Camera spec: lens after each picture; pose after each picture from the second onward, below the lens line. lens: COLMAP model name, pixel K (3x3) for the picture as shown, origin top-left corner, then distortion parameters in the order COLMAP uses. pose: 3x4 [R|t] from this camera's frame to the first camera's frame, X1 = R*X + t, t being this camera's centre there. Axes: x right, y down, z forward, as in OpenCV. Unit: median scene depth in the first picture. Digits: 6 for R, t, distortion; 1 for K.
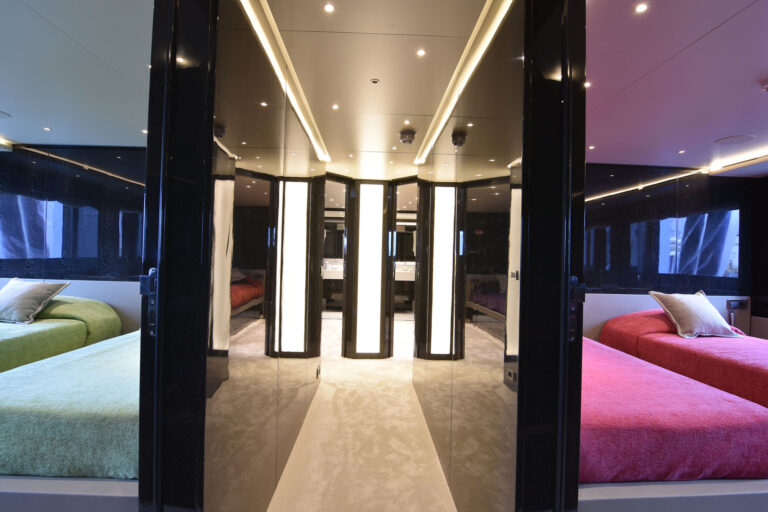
lens RADIAL K [[364.9, 0, 384.0], [0, 364.9, 256.0], [0, 0, 1]] dist [-0.026820, -0.000885]
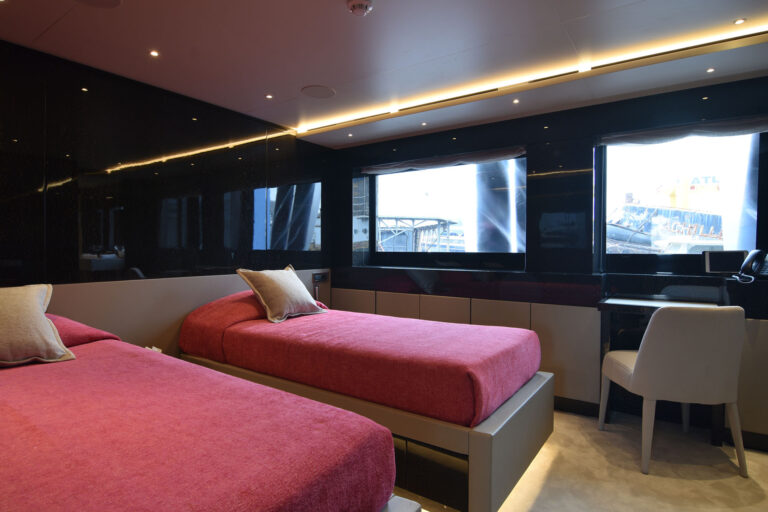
lens RADIAL K [[404.8, 0, 384.0], [0, 404.8, 256.0], [0, 0, 1]] dist [-0.001198, 0.000024]
pose [[0.583940, -0.035580, 0.811017, 0.207277], [0.001057, 0.999072, 0.043069, 0.031118], [-0.811796, -0.024293, 0.583435, 0.221064]]
